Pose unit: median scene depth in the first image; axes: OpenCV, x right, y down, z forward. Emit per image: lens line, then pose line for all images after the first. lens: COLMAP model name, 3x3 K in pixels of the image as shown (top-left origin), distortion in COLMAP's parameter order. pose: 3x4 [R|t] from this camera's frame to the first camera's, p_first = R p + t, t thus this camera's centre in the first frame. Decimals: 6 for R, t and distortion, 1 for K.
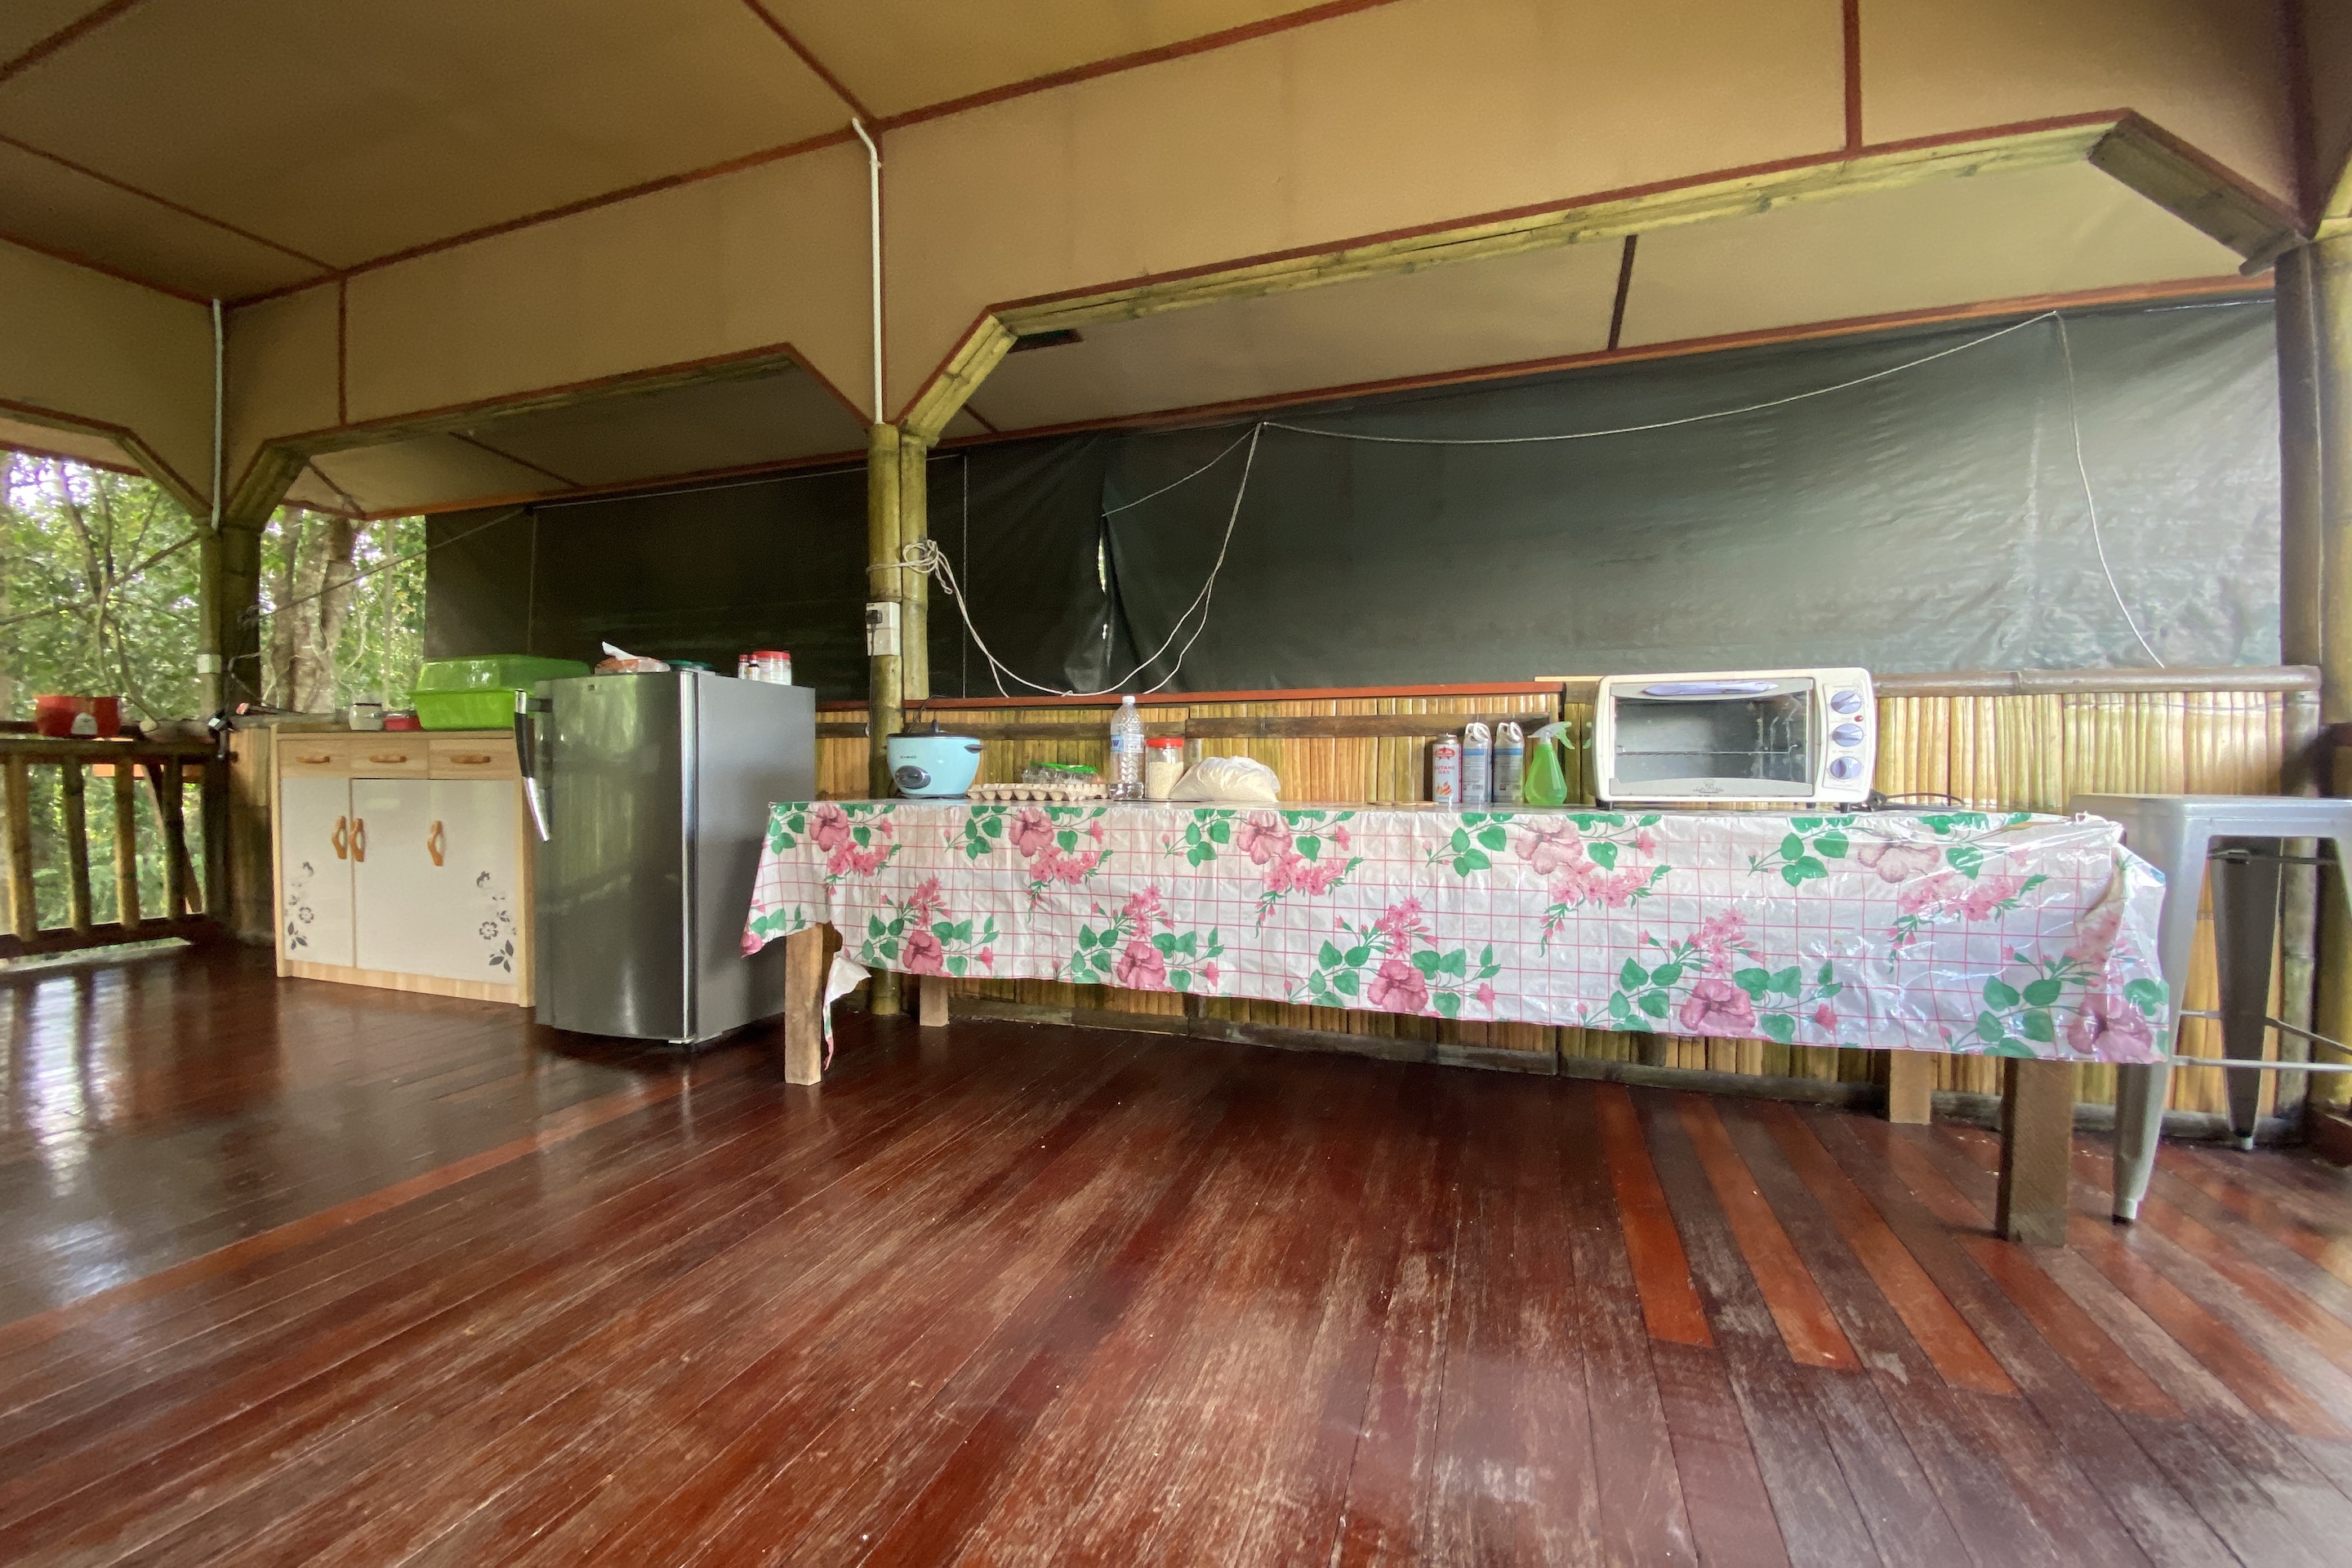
lens RADIAL K [[953.0, 0, 1184.3], [0, 953.0, 788.7], [0, 0, 1]] dist [0.012587, -0.017815]
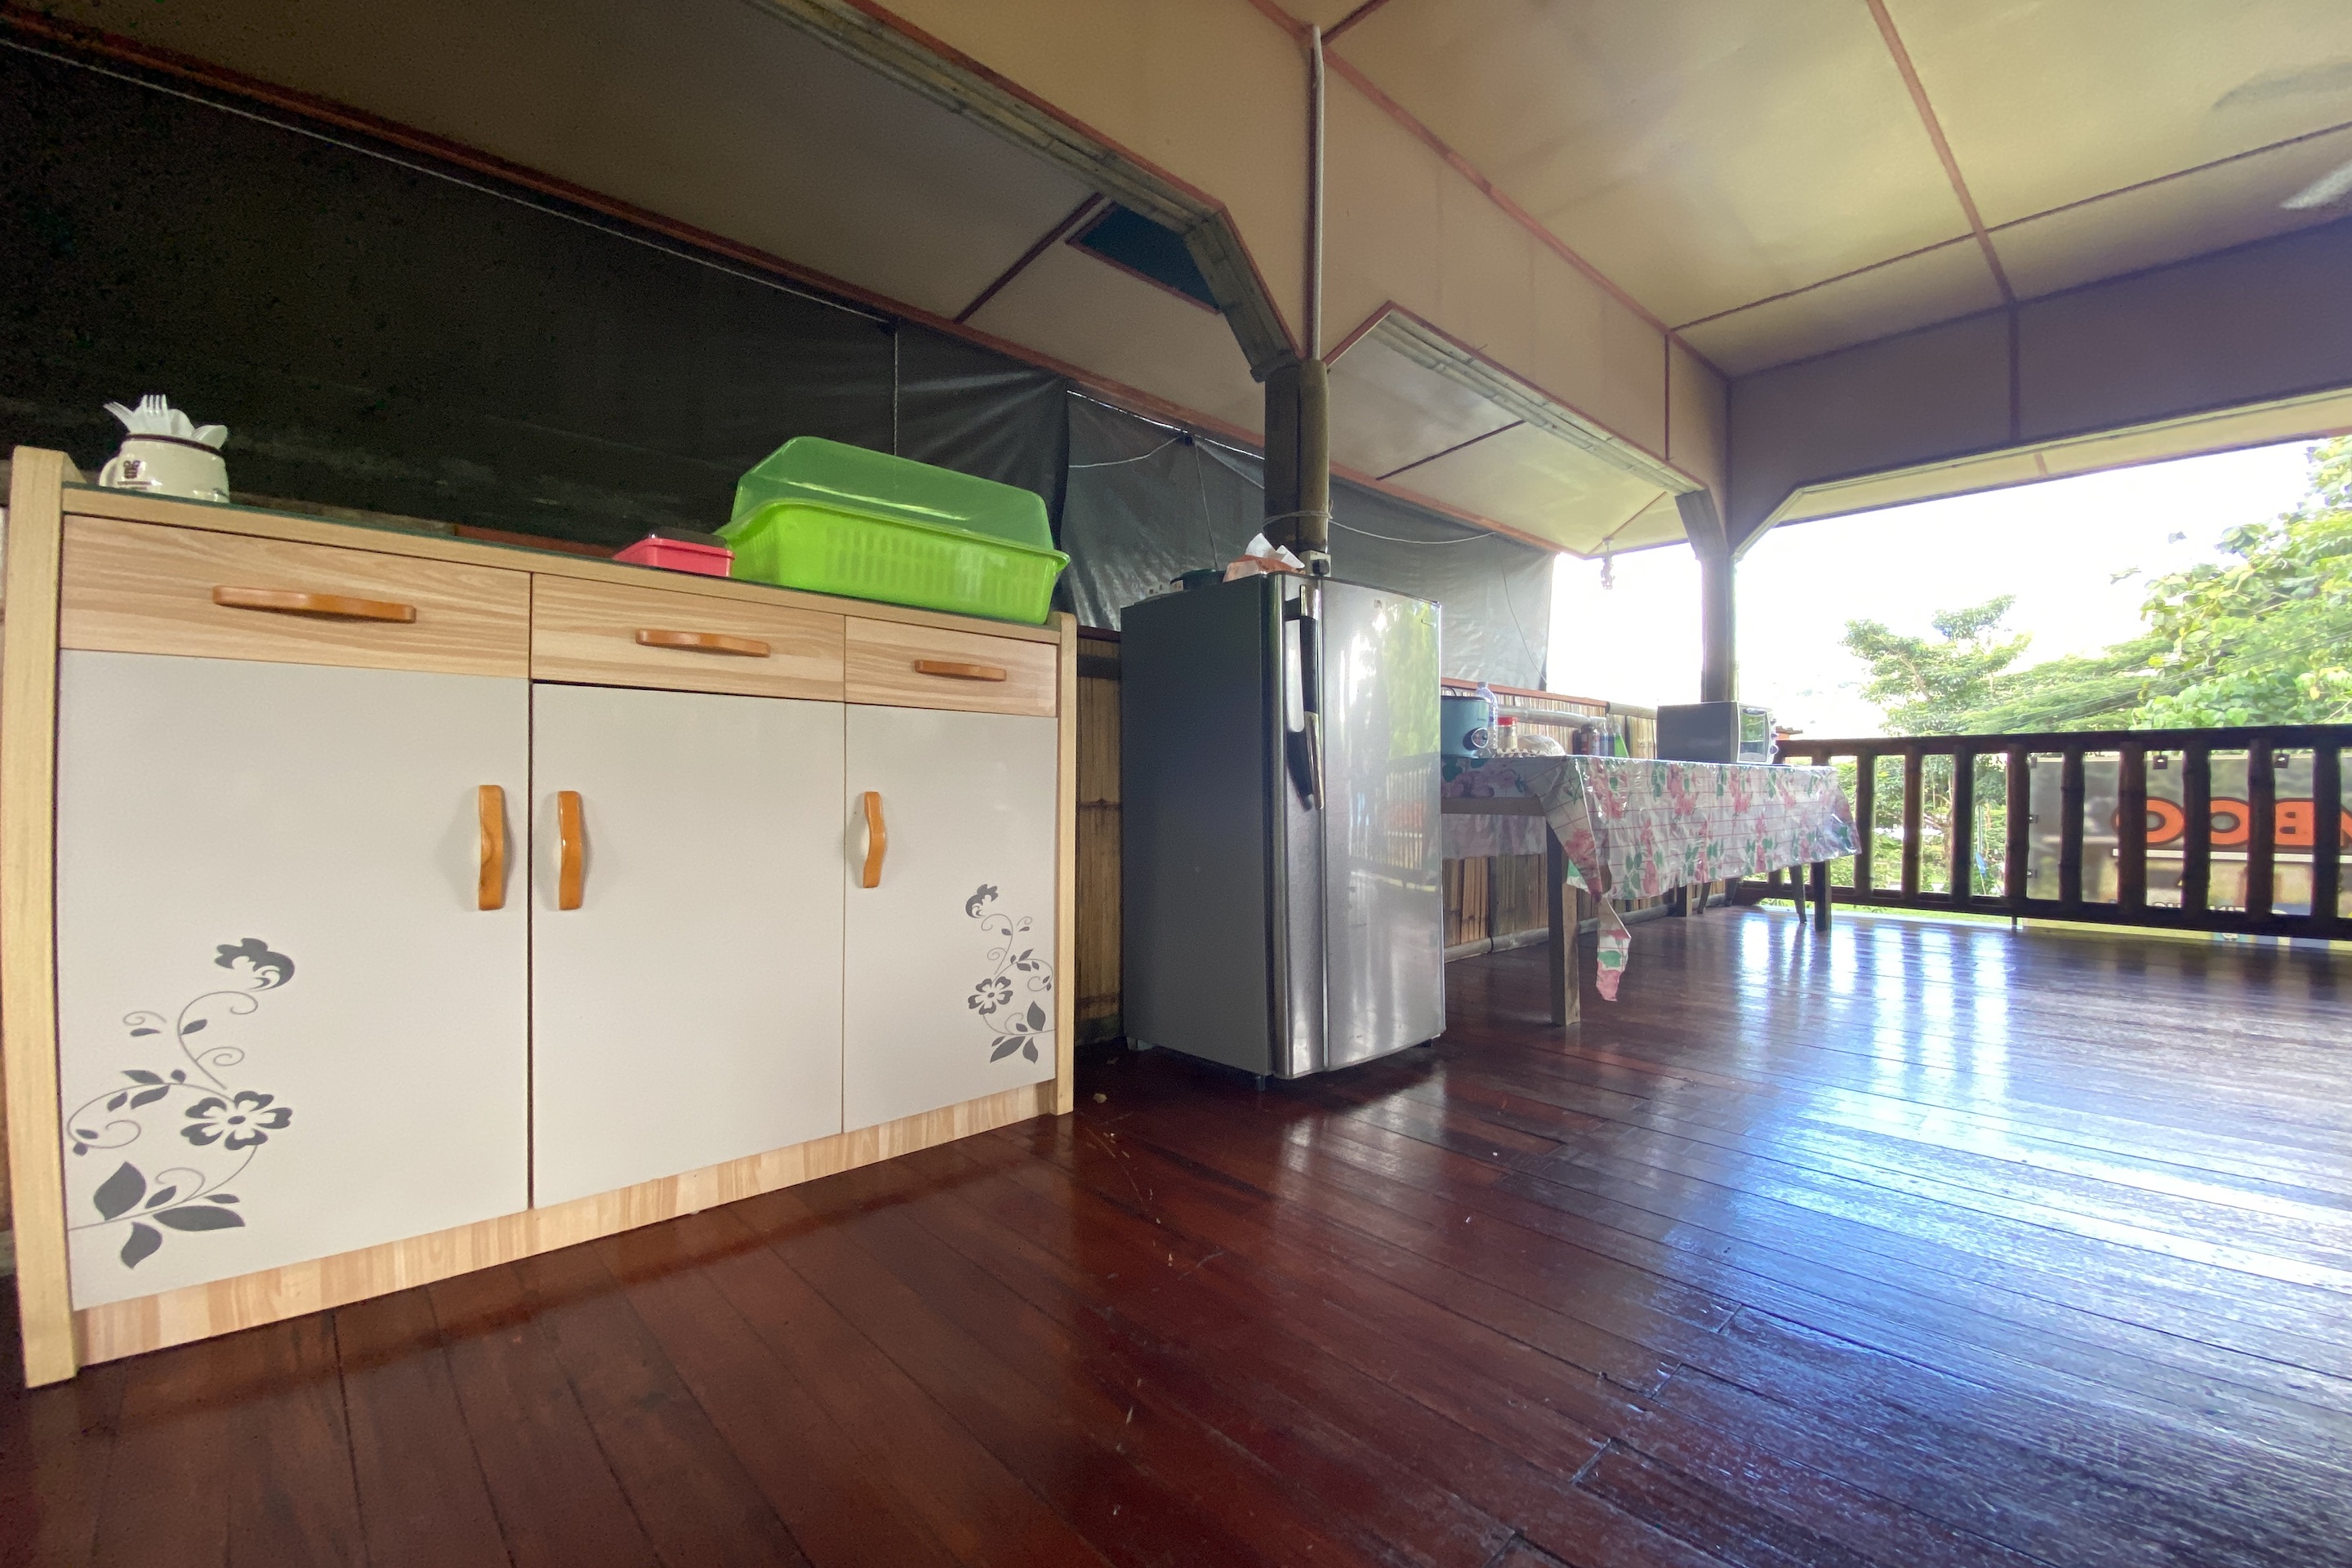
lens RADIAL K [[950.1, 0, 1186.5], [0, 950.1, 781.1], [0, 0, 1]] dist [0.001265, -0.014410]
pose [[0.475105, 0.006985, 0.879902, -1.745497], [0.018762, 0.999661, -0.018066, 0.062182], [-0.879729, 0.025092, 0.474812, 0.998051]]
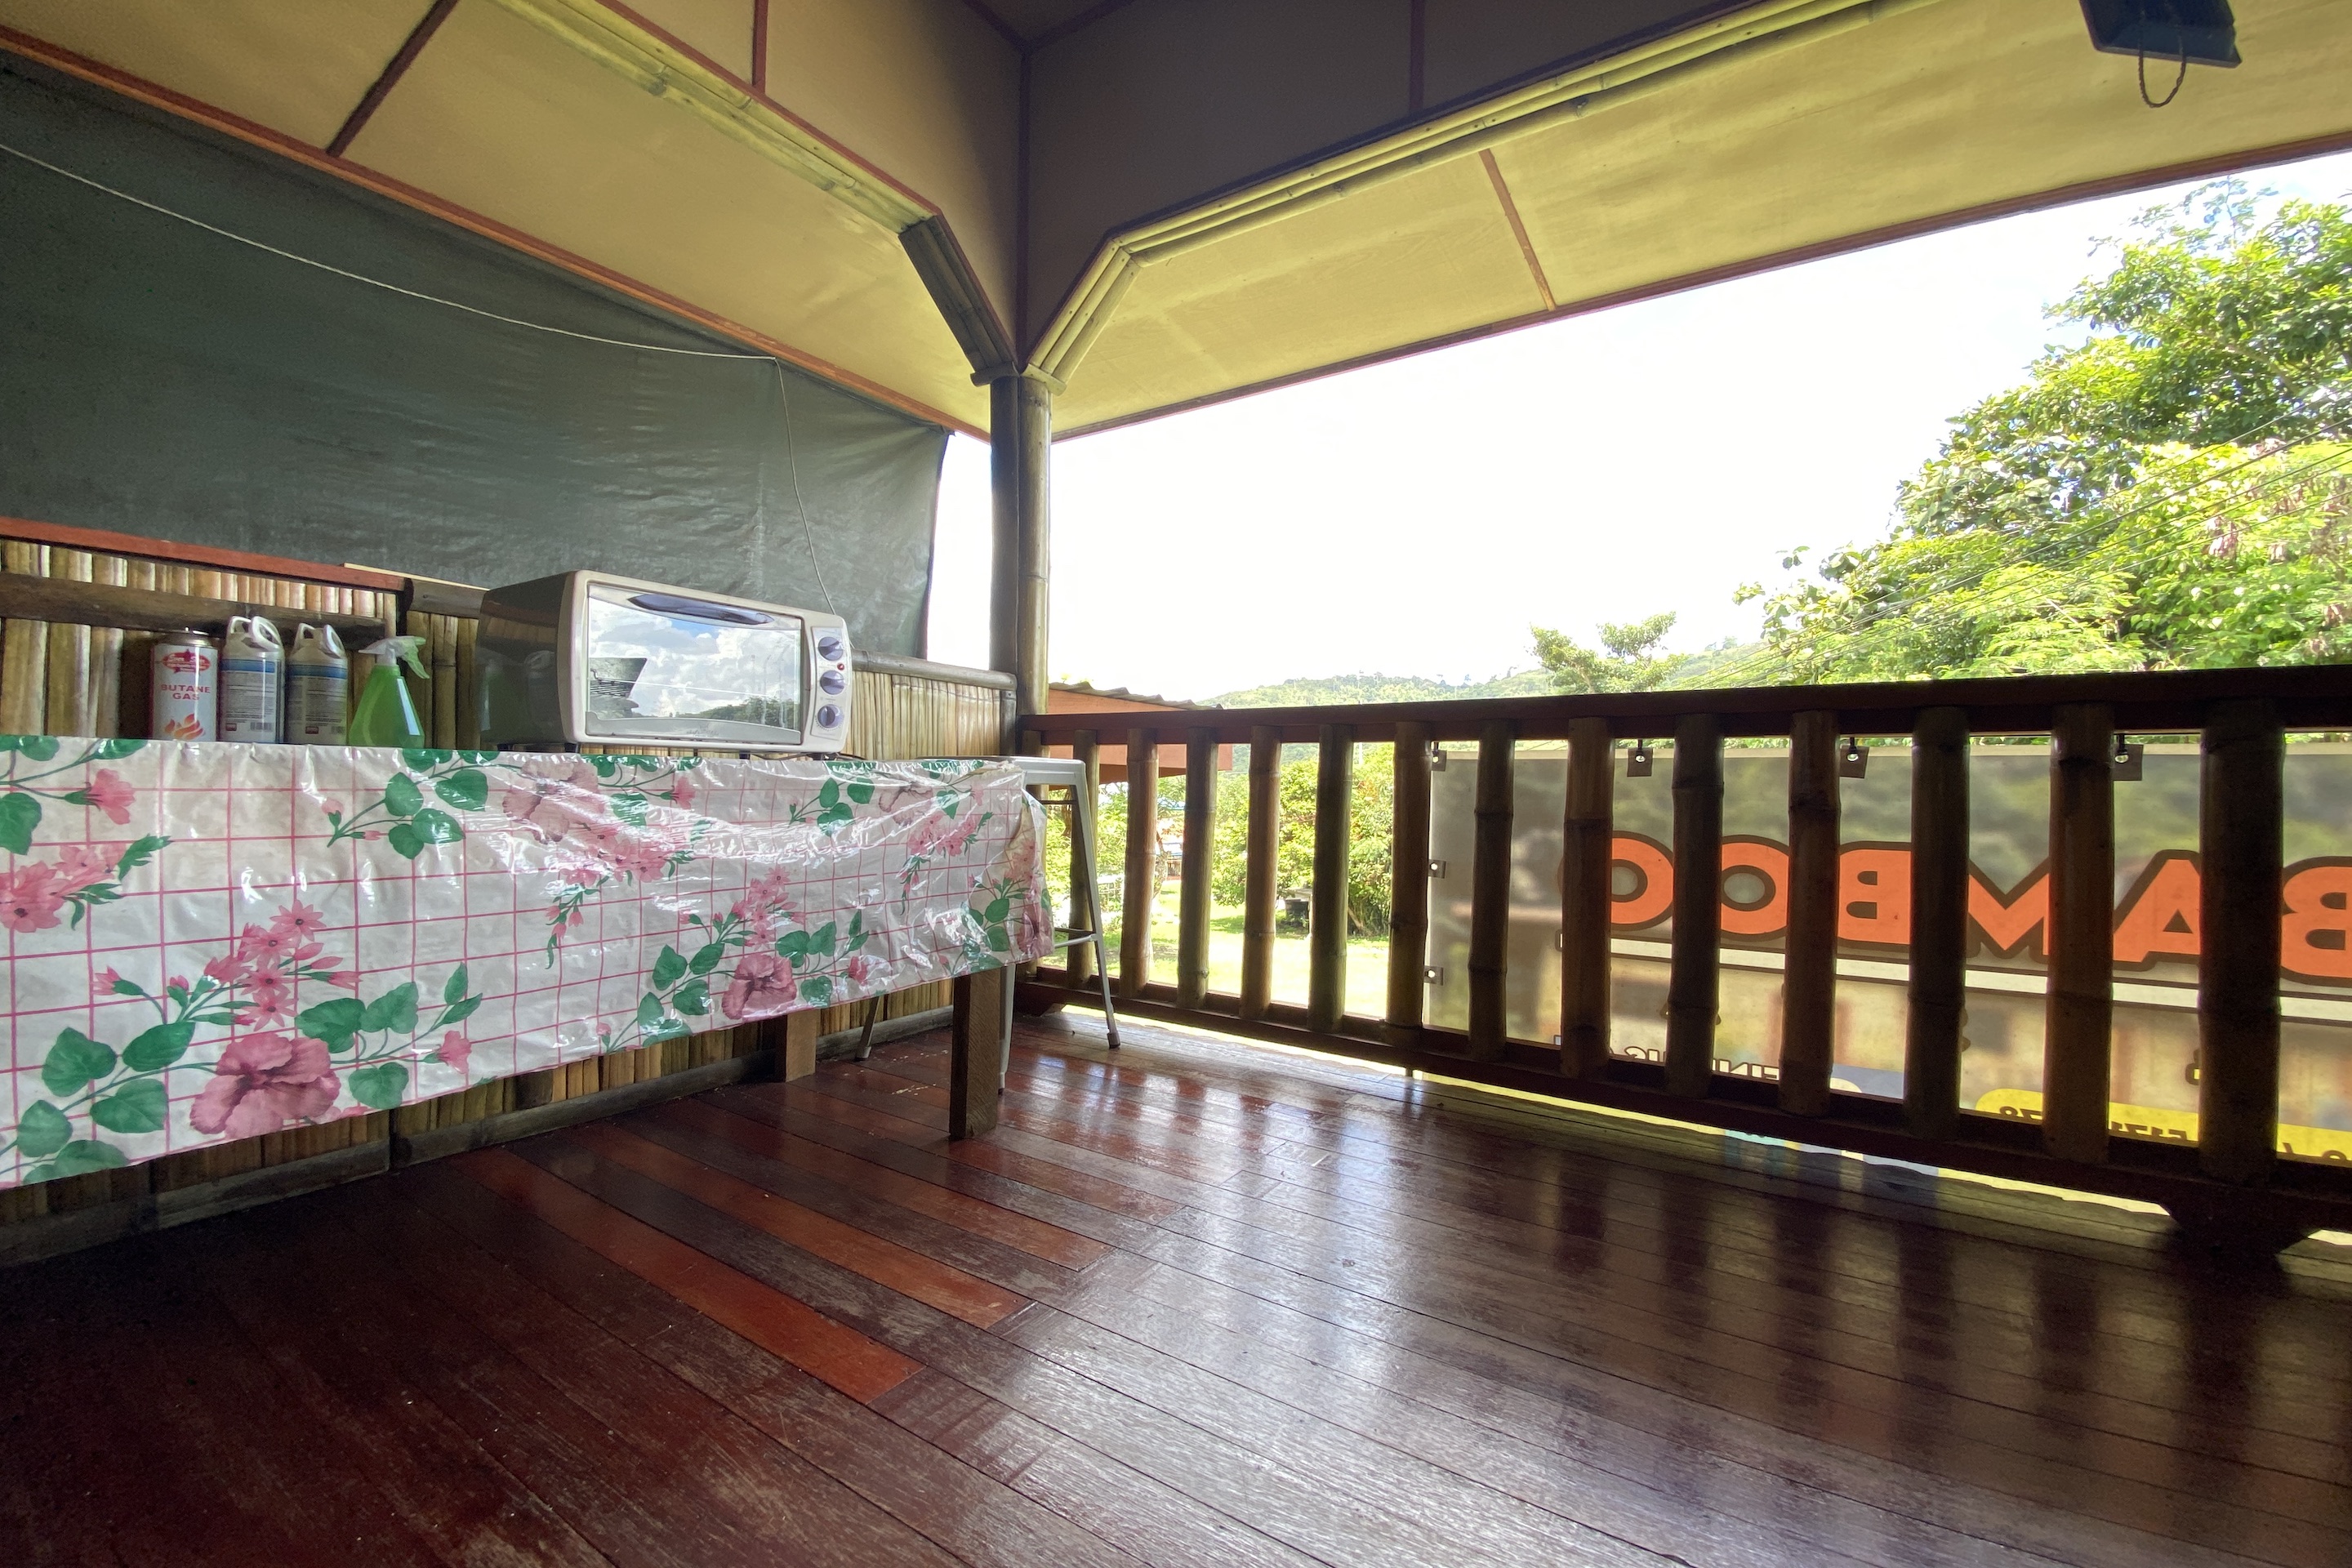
lens RADIAL K [[947.3, 0, 1189.6], [0, 947.3, 786.1], [0, 0, 1]] dist [0.013213, -0.007825]
pose [[0.244221, 0.000532, 0.969719, -0.136129], [0.011011, 0.999934, -0.003321, 0.048971], [-0.969657, 0.011489, 0.244199, 0.350115]]
